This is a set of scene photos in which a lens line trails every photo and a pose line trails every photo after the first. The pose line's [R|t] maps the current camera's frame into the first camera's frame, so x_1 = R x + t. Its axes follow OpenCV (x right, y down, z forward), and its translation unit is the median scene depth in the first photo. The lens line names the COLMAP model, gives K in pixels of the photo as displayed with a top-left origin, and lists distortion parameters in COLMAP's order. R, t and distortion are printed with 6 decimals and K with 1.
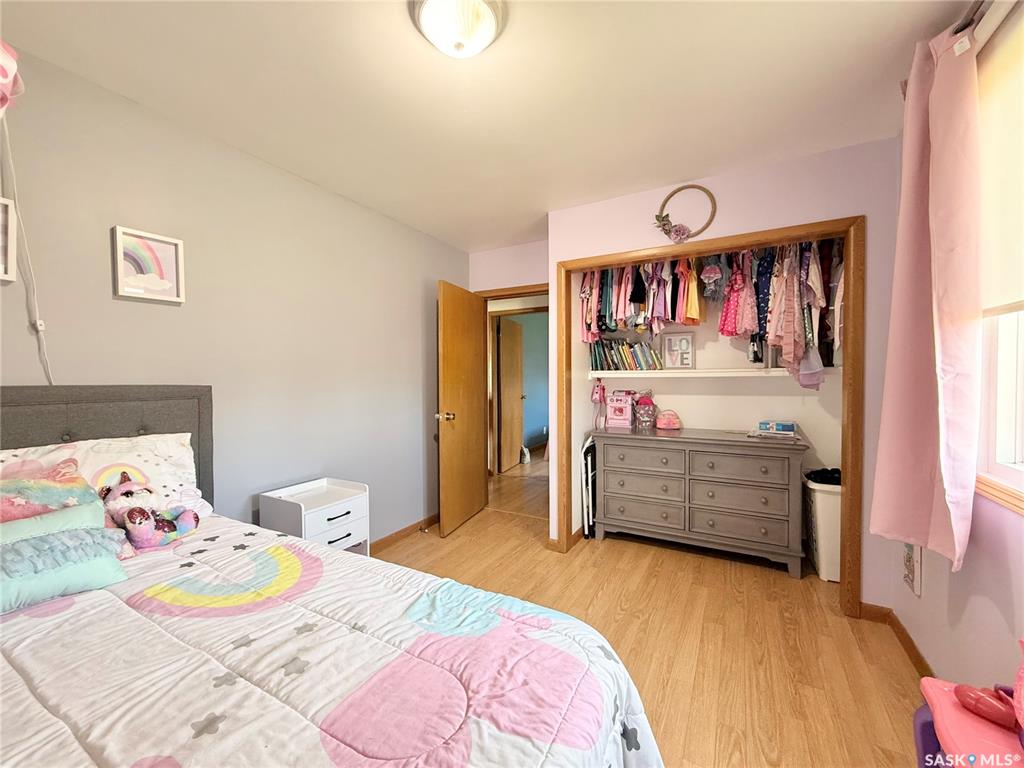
lens RADIAL K [[406.6, 0, 509.0], [0, 406.6, 382.7], [0, 0, 1]] dist [-0.000463, 0.000143]
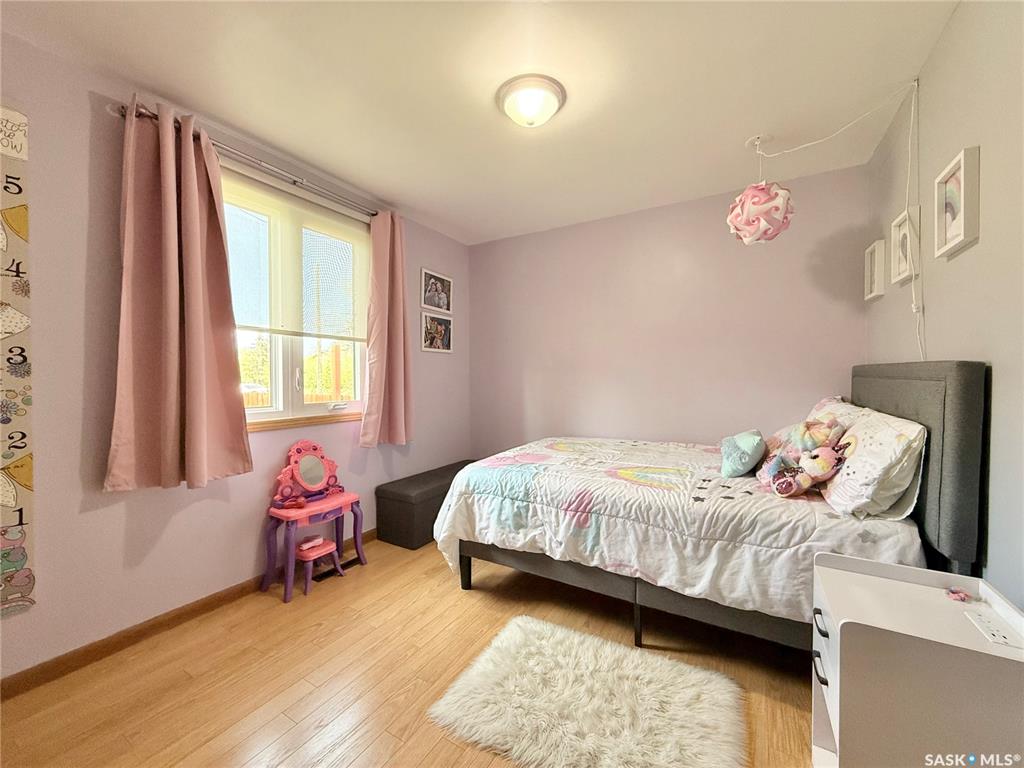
lens RADIAL K [[406.6, 0, 509.0], [0, 406.6, 382.7], [0, 0, 1]] dist [-0.000463, 0.000143]
pose [[-0.999700, 0.011270, 0.021728, -0.046079], [0.011909, 0.999494, 0.029506, 0.013558], [-0.021385, 0.029755, -0.999328, 1.813132]]
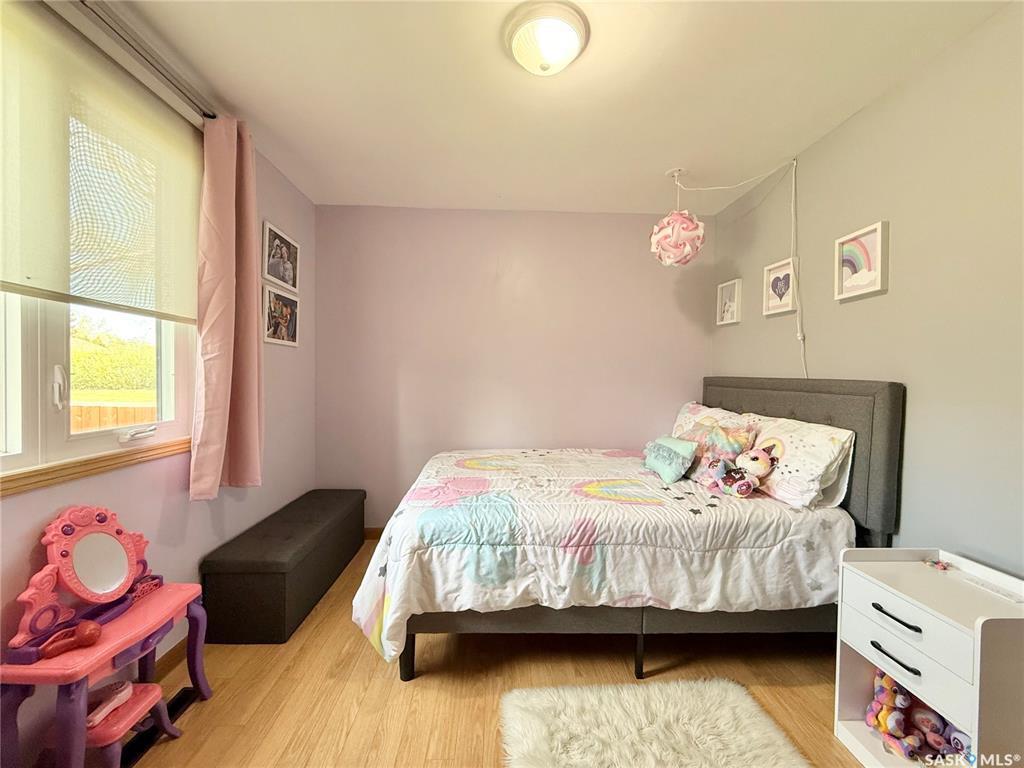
lens RADIAL K [[406.6, 0, 509.0], [0, 406.6, 382.7], [0, 0, 1]] dist [-0.000463, 0.000143]
pose [[-0.854544, 0.004312, -0.519361, 0.402333], [-0.015531, 0.999306, 0.033852, -0.009421], [0.519147, 0.036995, -0.853884, 1.442341]]
